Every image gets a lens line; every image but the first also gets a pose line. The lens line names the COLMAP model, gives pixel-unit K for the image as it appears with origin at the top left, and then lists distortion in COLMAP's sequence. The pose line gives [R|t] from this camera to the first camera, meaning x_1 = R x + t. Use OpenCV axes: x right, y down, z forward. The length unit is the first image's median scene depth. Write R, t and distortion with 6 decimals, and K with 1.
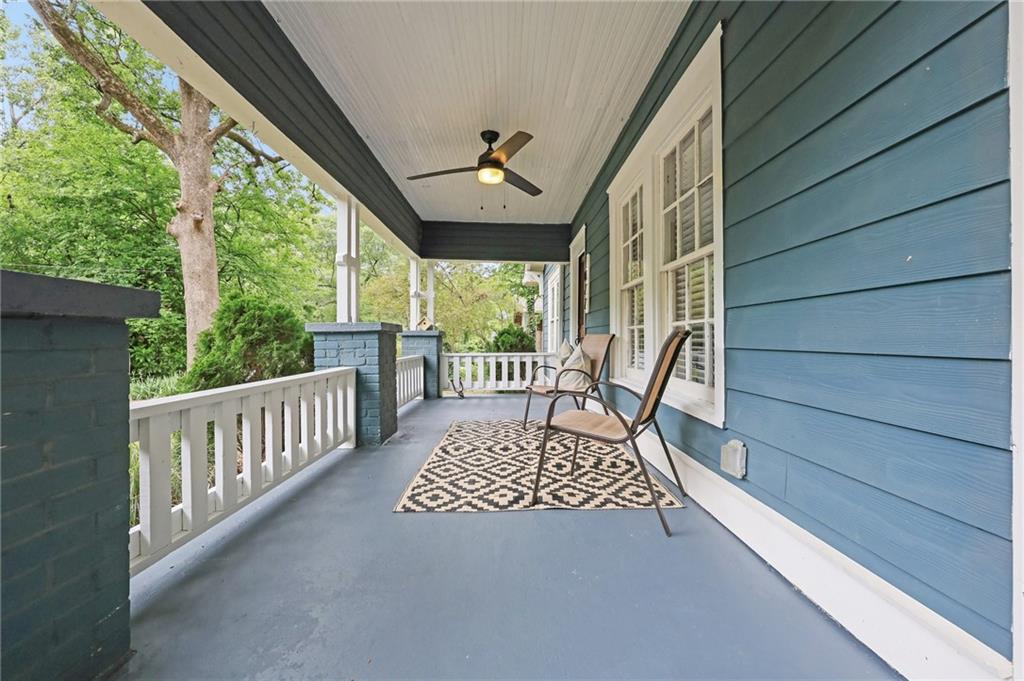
lens RADIAL K [[406.9, 0, 519.1], [0, 406.9, 339.8], [0, 0, 1]] dist [0.000465, -0.000159]
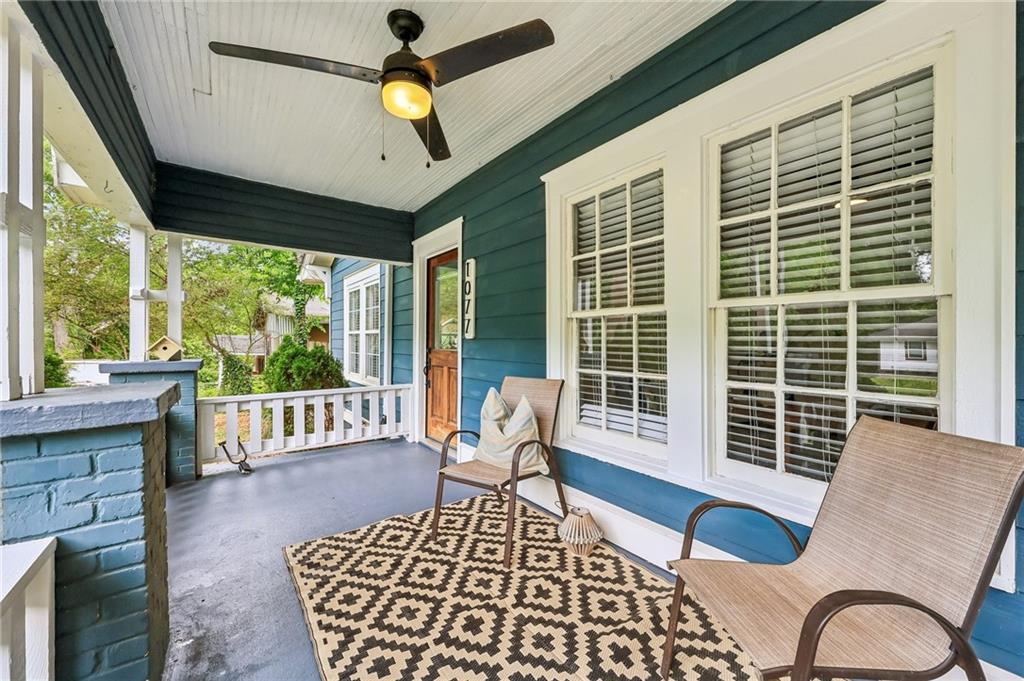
lens RADIAL K [[406.9, 0, 501.1], [0, 406.9, 339.1], [0, 0, 1]] dist [0.000465, -0.000159]
pose [[0.833602, -0.000748, 0.552365, -0.154726], [-0.000429, 0.999998, 0.002001, -0.053203], [-0.552366, -0.001905, 0.833600, 0.286658]]
